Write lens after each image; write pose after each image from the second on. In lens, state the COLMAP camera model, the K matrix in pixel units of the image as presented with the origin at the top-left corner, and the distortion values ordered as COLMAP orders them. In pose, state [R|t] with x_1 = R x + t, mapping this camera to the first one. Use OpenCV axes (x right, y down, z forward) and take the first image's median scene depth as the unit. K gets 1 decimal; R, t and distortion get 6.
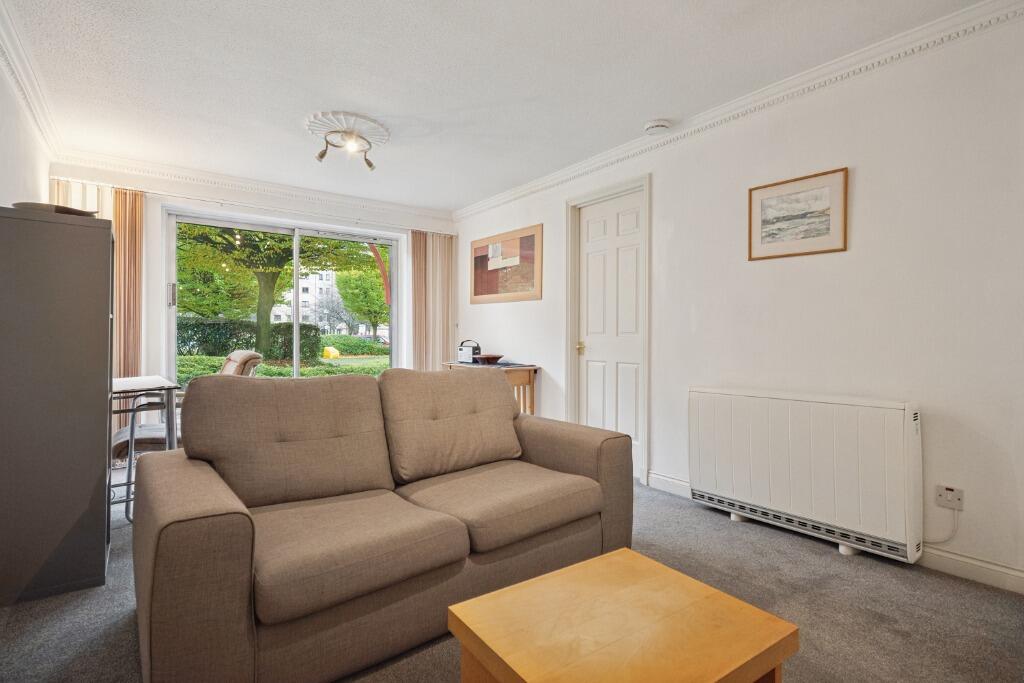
lens RADIAL K [[504.8, 0, 511.3], [0, 504.8, 338.2], [0, 0, 1]] dist [0.004393, 0.000286]
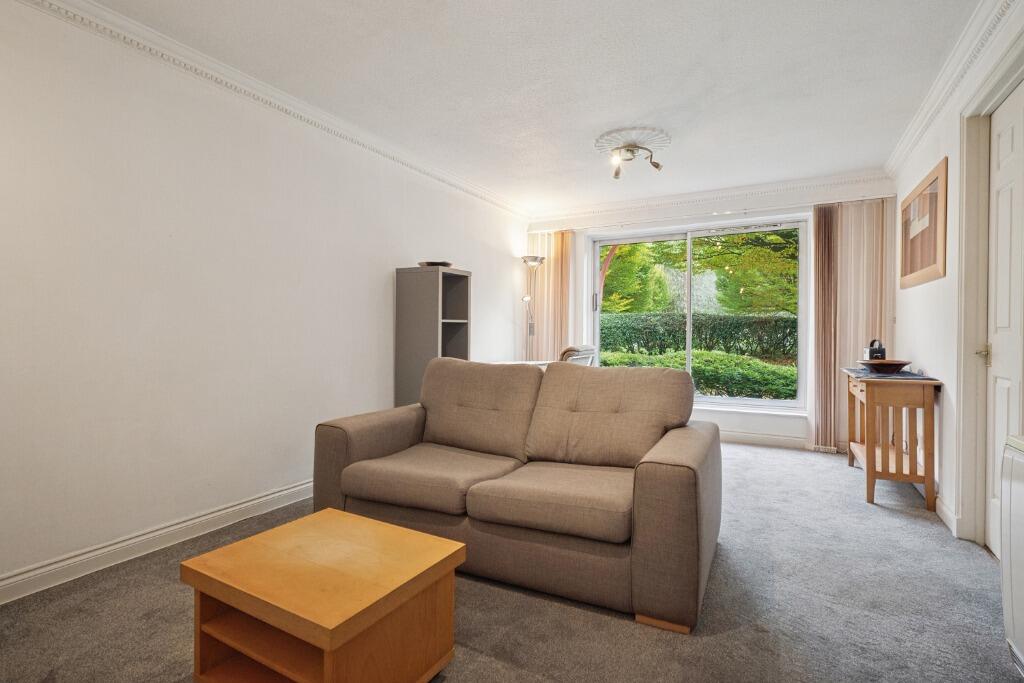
lens RADIAL K [[504.8, 0, 505.9], [0, 504.8, 337.3], [0, 0, 1]] dist [0.004393, 0.000286]
pose [[0.417167, 0.006942, -0.908803, 0.357730], [-0.004899, 0.999973, 0.005390, -0.000268], [0.908817, 0.002204, 0.417190, 0.201299]]
